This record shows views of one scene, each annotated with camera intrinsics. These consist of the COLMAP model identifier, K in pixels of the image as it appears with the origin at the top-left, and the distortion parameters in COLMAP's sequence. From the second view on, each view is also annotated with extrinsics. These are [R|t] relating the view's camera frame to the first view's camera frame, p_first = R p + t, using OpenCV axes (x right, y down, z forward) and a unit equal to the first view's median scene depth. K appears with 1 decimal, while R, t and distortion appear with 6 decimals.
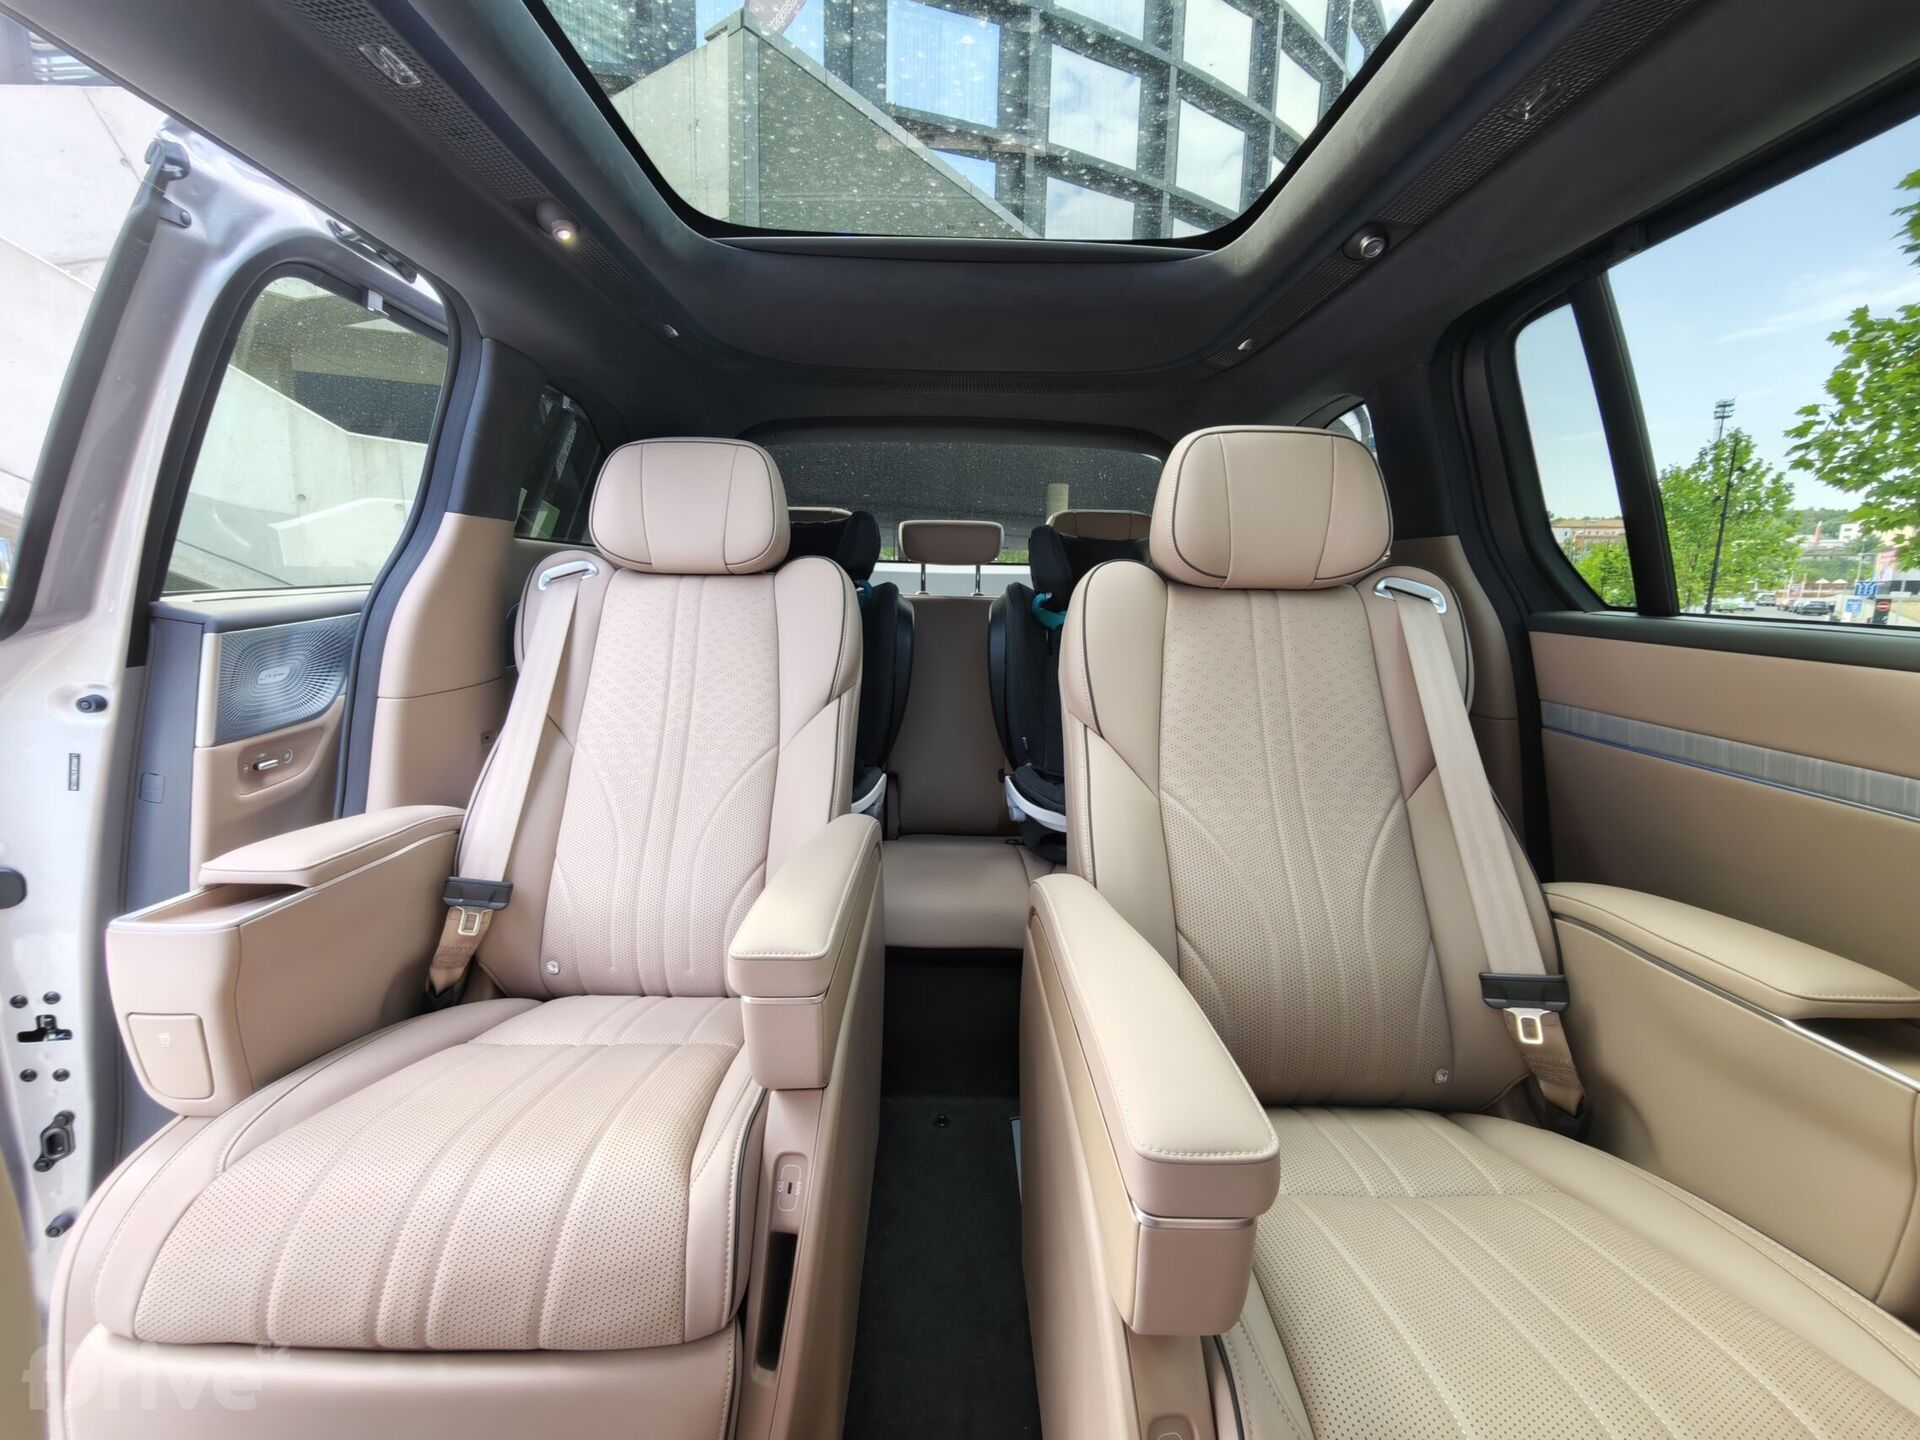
lens RADIAL K [[795.3, 0, 960.8], [0, 795.3, 718.3], [0, 0, 1]] dist [-0.003836, 0.001792]
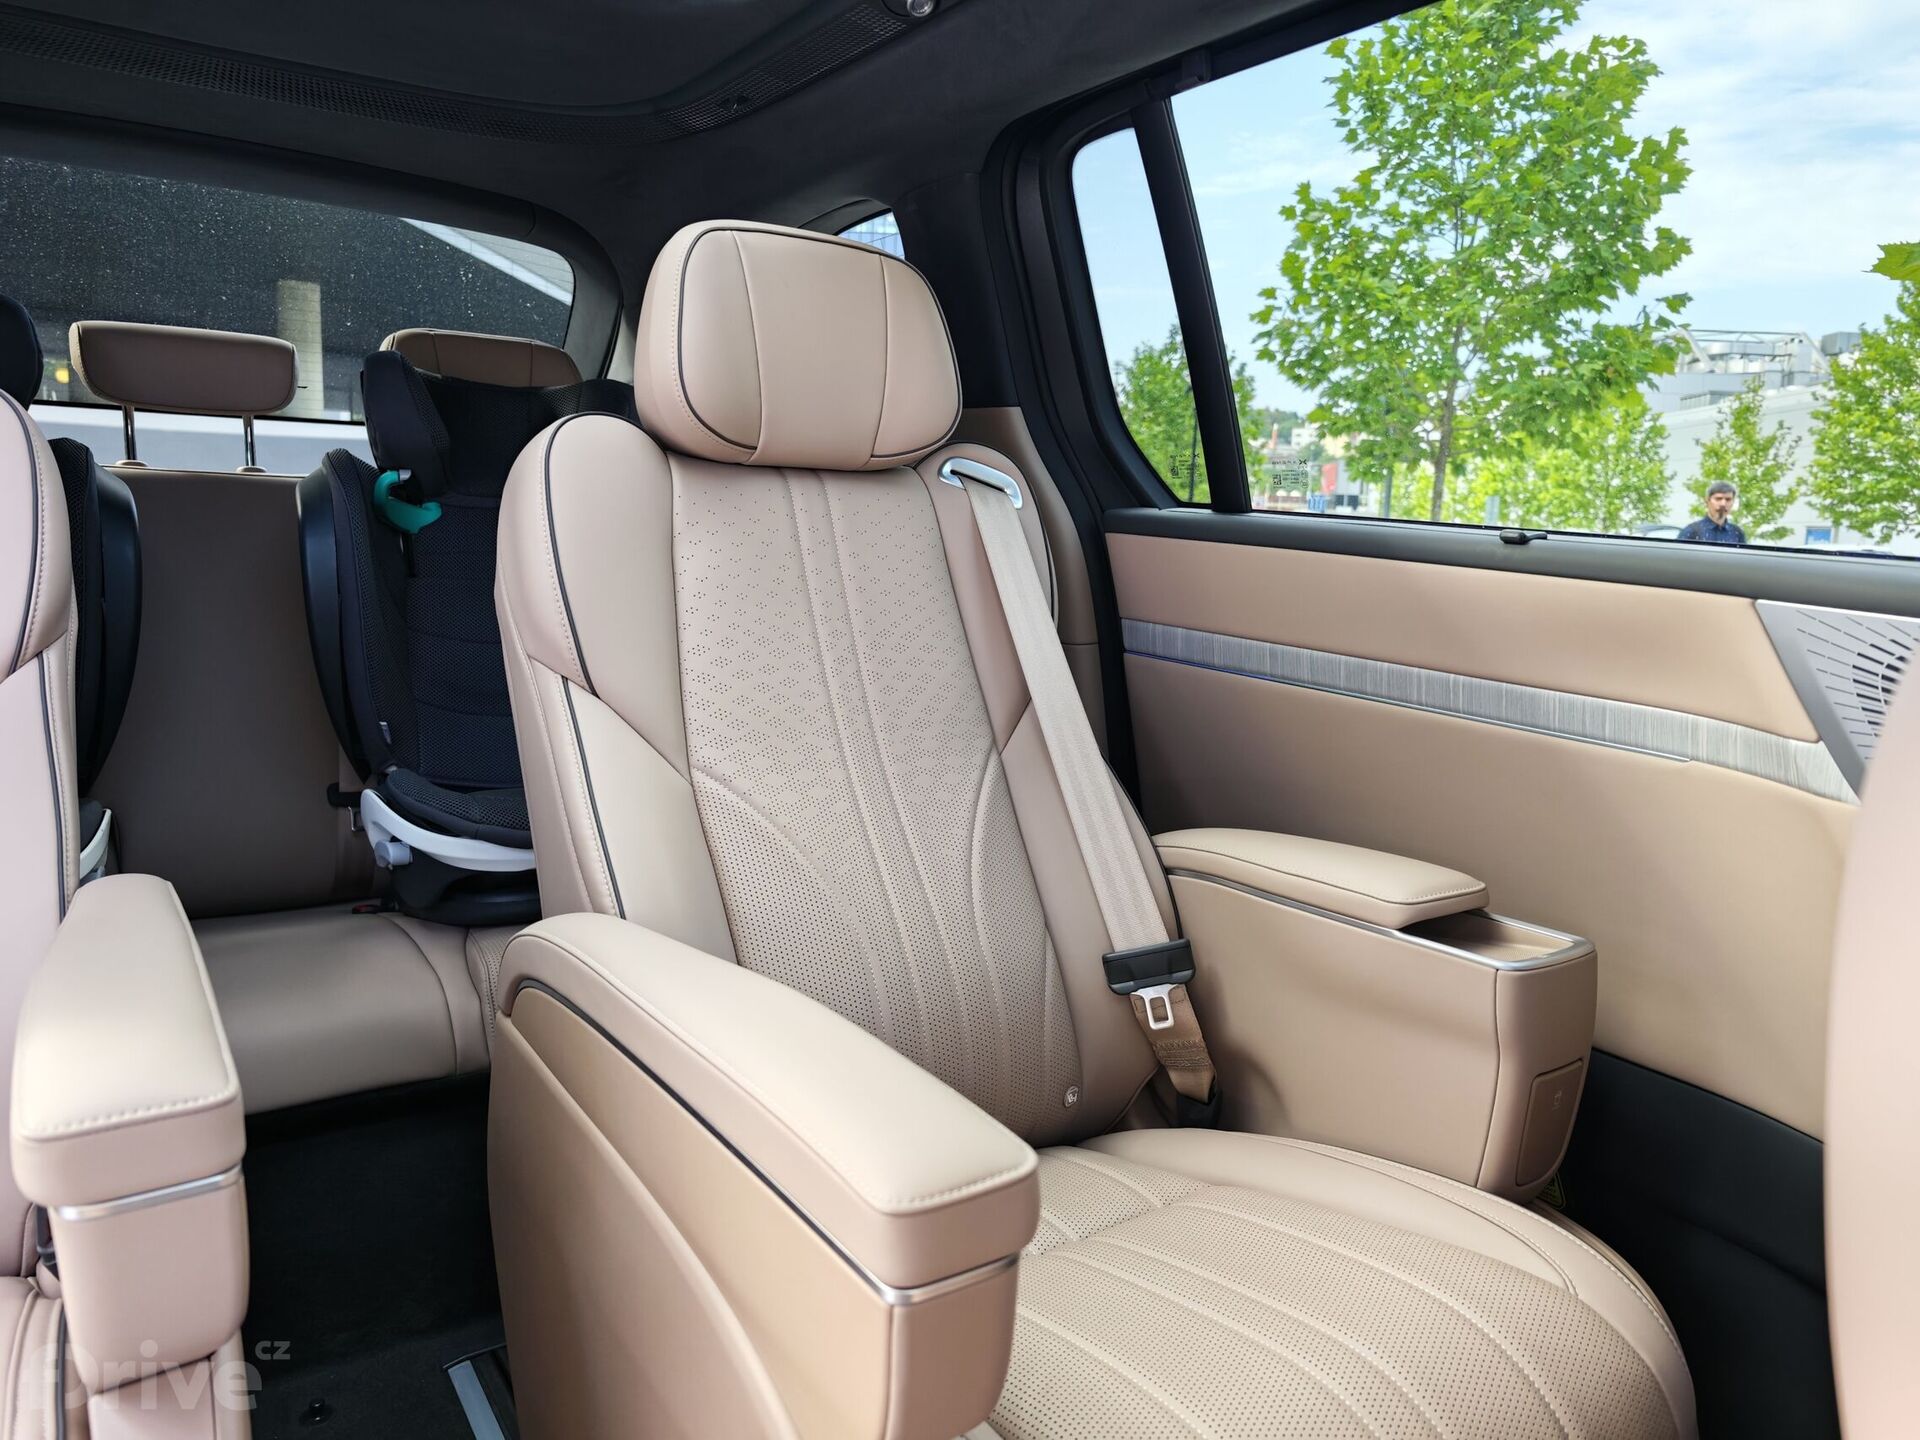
lens RADIAL K [[1300.7, 0, 964.3], [0, 1300.7, 705.6], [0, 0, 1]] dist [0.007275, -0.004248]
pose [[0.835661, -0.066179, 0.545244, -0.138343], [0.061445, 0.997747, 0.026928, 0.021898], [-0.545797, 0.011000, 0.837845, -0.020227]]
